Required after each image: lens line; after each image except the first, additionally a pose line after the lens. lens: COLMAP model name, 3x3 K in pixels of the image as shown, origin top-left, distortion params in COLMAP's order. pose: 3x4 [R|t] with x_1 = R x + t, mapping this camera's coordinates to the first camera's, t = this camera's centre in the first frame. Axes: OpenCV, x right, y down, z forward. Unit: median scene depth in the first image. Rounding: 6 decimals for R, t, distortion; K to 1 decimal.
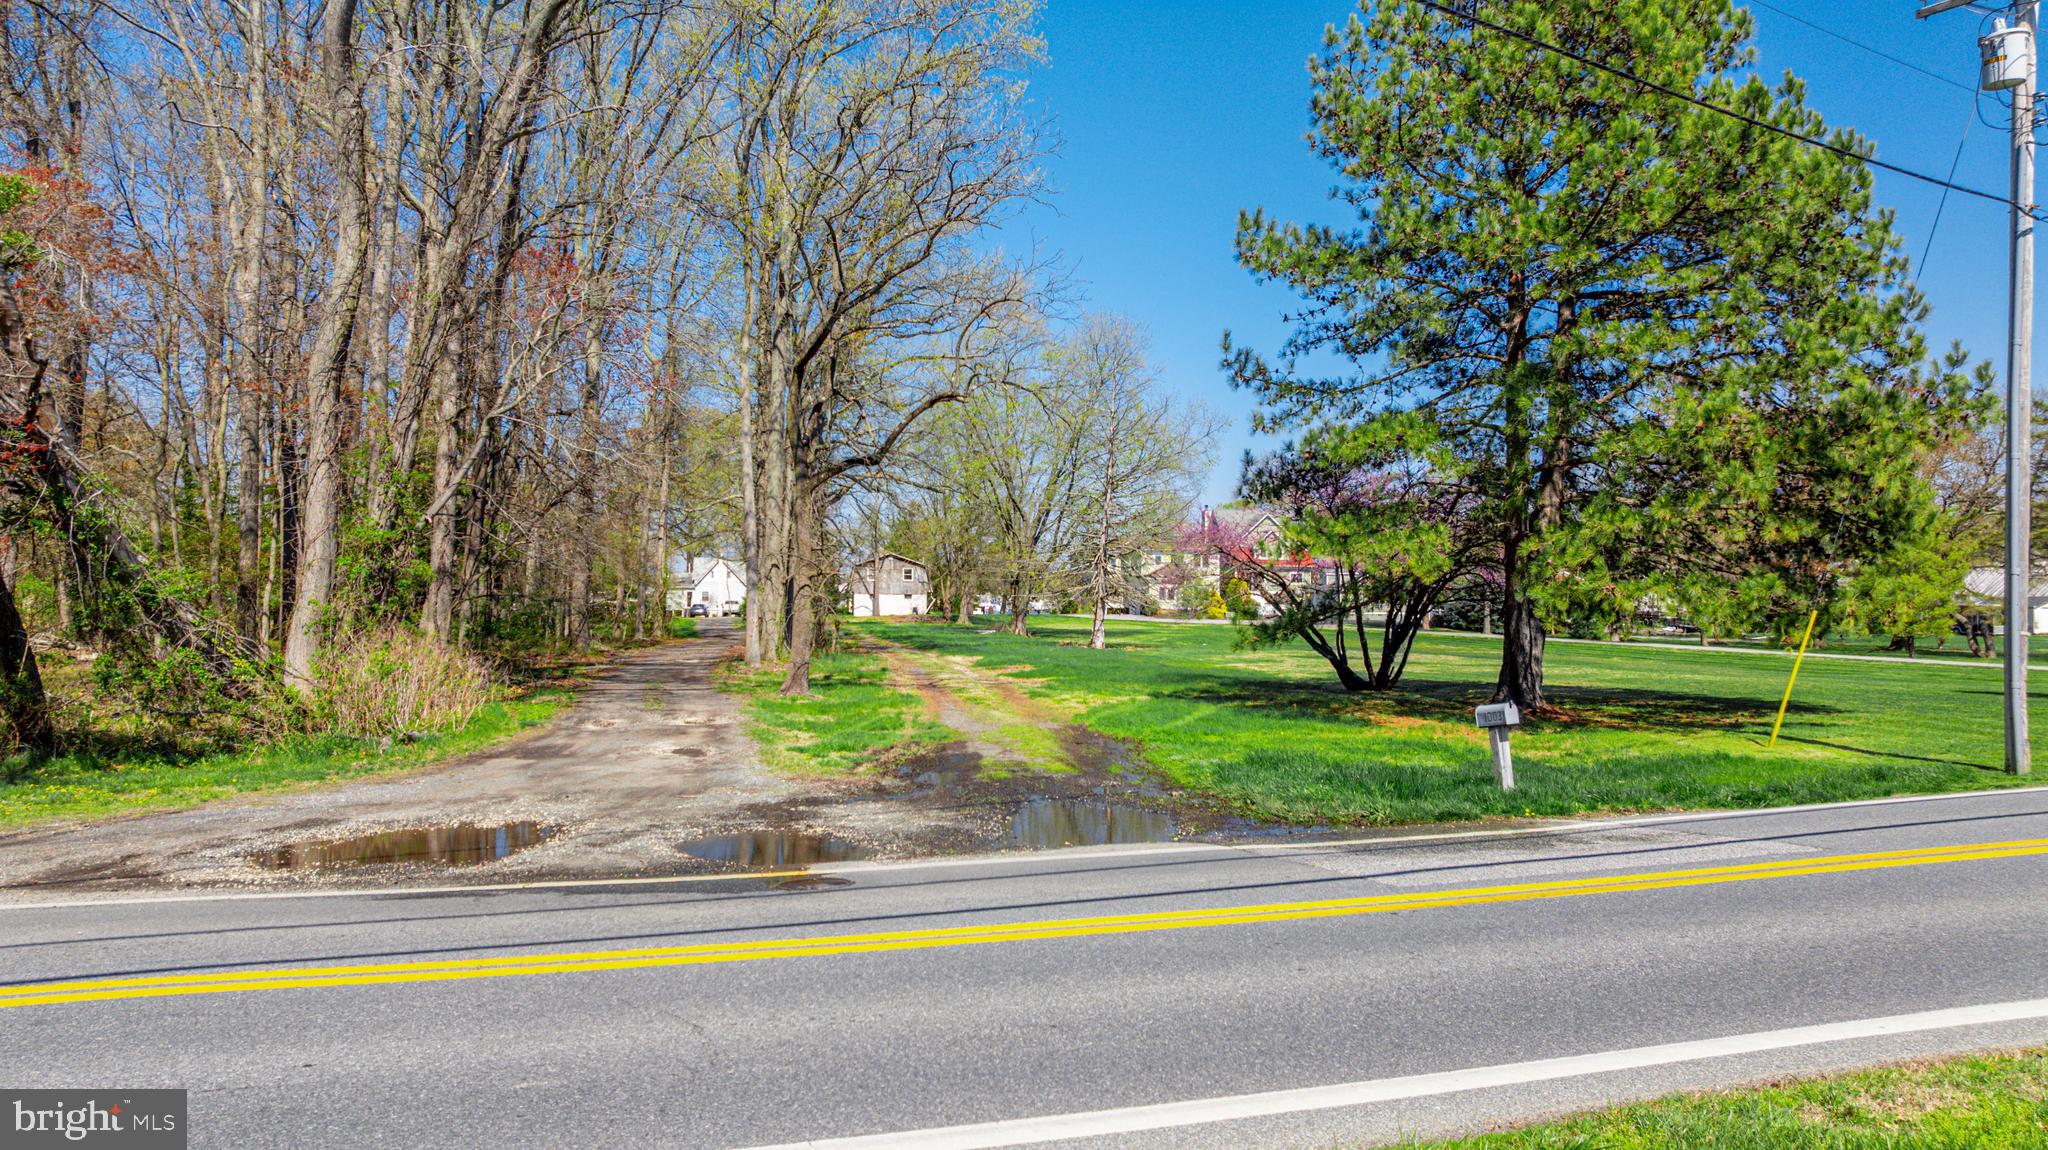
lens RADIAL K [[1445.0, 0, 1022.9], [0, 1445.0, 565.4], [0, 0, 1]] dist [-0.017212, -0.001237]
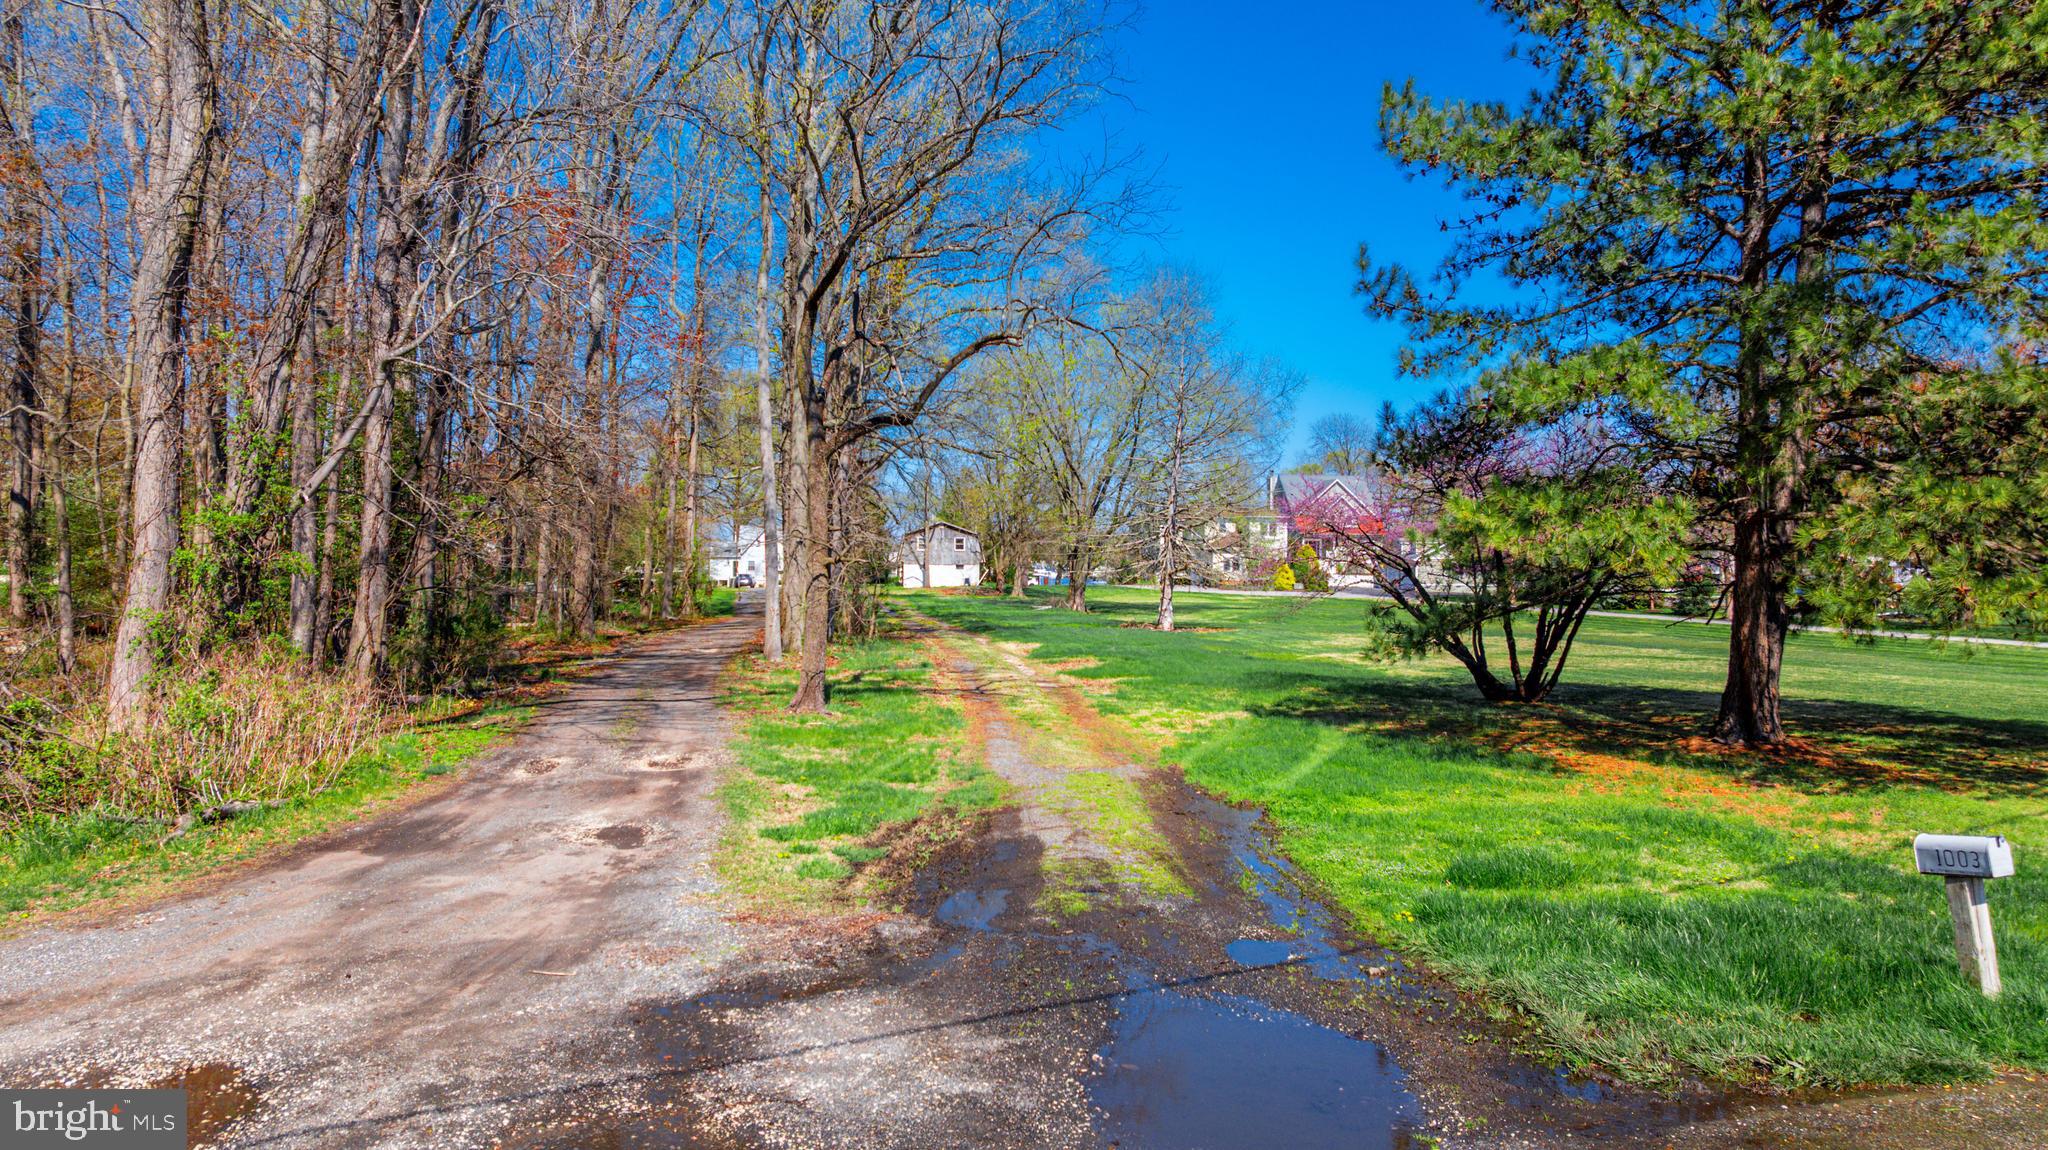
lens RADIAL K [[1445.0, 0, 1022.9], [0, 1445.0, 565.4], [0, 0, 1]] dist [-0.017212, -0.001237]
pose [[0.999291, 0.000163, -0.037641, -0.006747], [0.000746, 0.999709, 0.024124, -0.009383], [0.037634, -0.024135, 0.999000, 0.176315]]
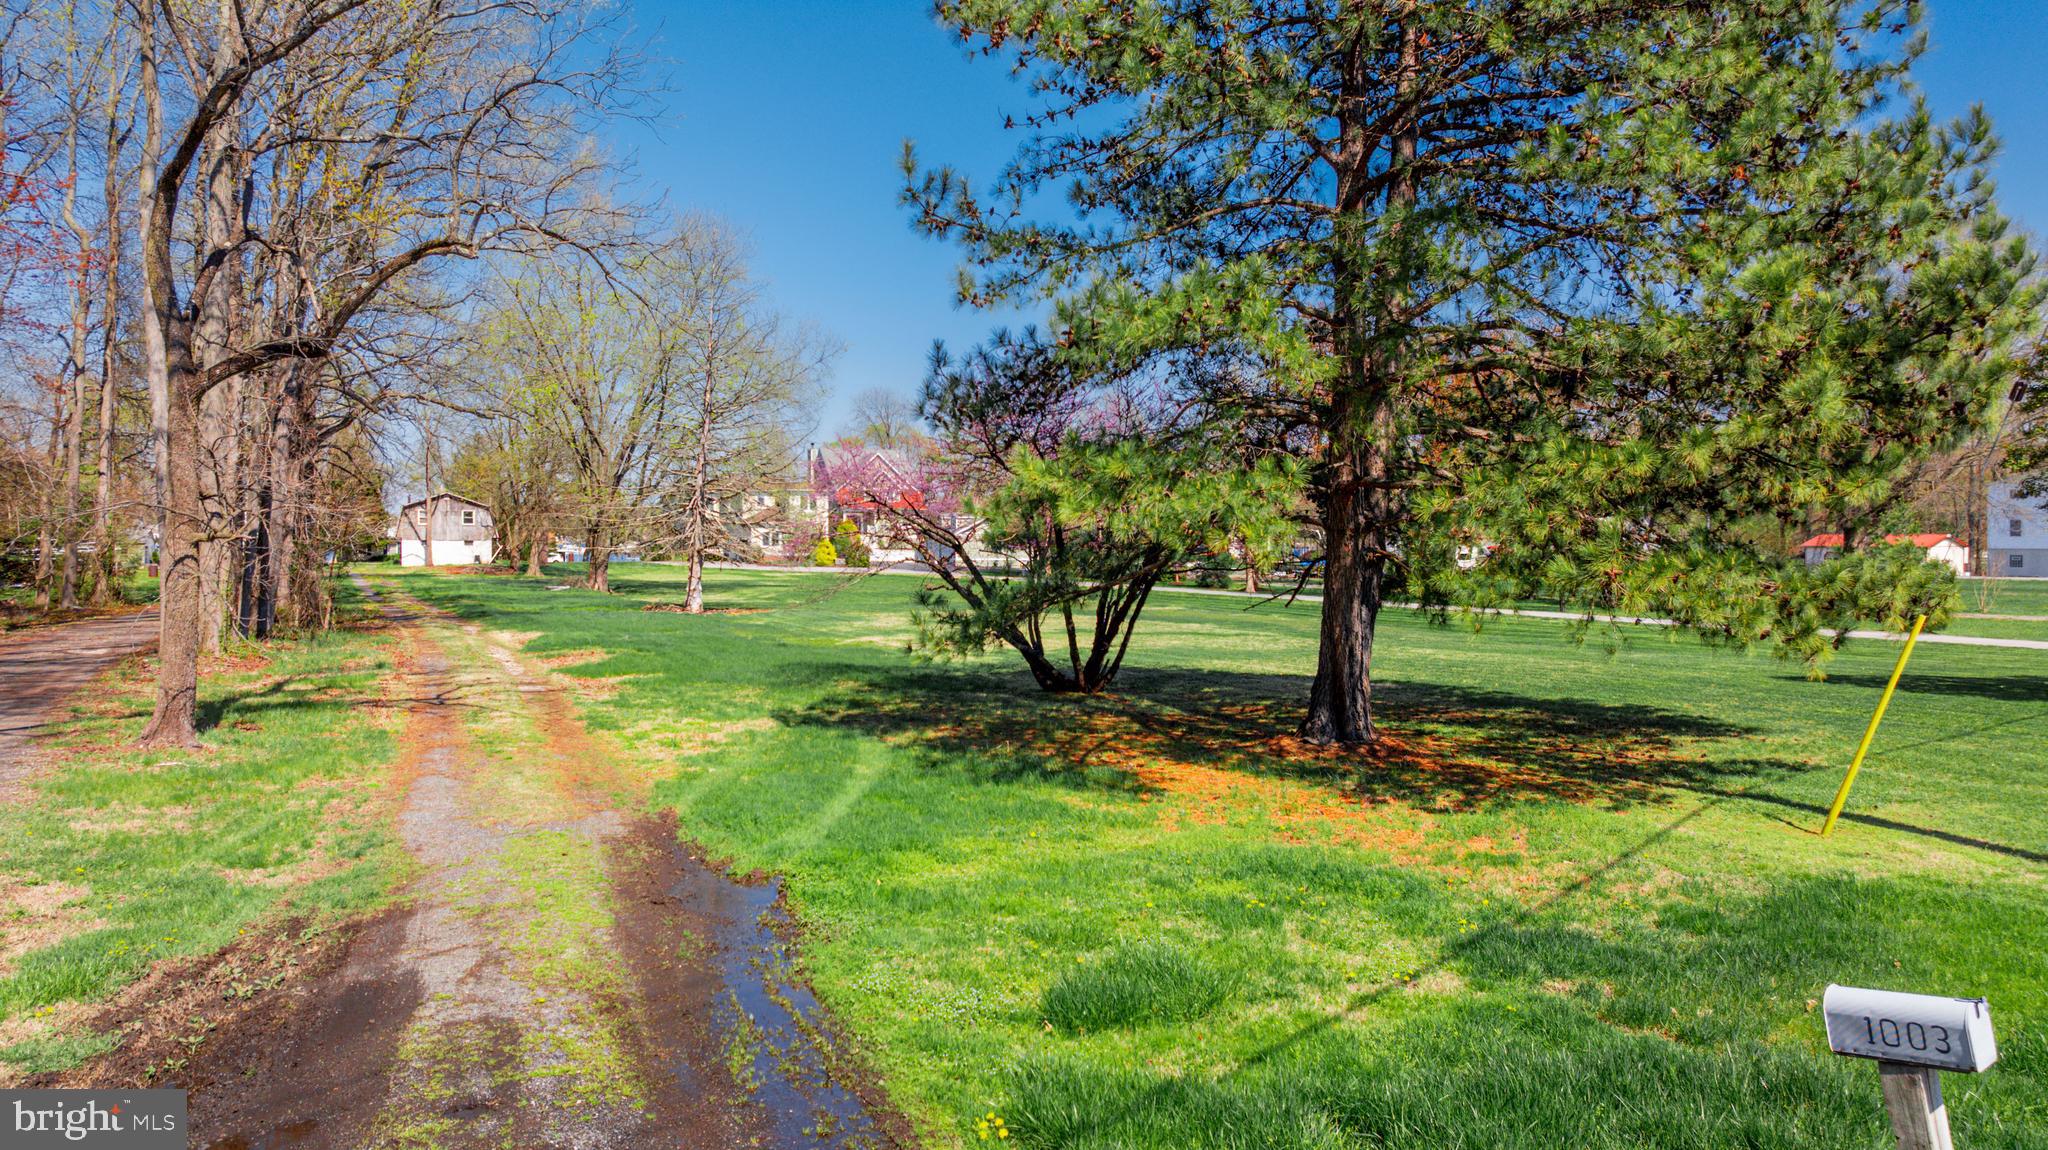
lens RADIAL K [[1445.0, 0, 1022.9], [0, 1445.0, 565.4], [0, 0, 1]] dist [-0.017212, -0.001237]
pose [[0.962087, -0.007353, 0.272644, 0.015297], [-0.004043, 0.999142, 0.041214, -0.007166], [-0.272713, -0.040754, 0.961232, 0.301055]]
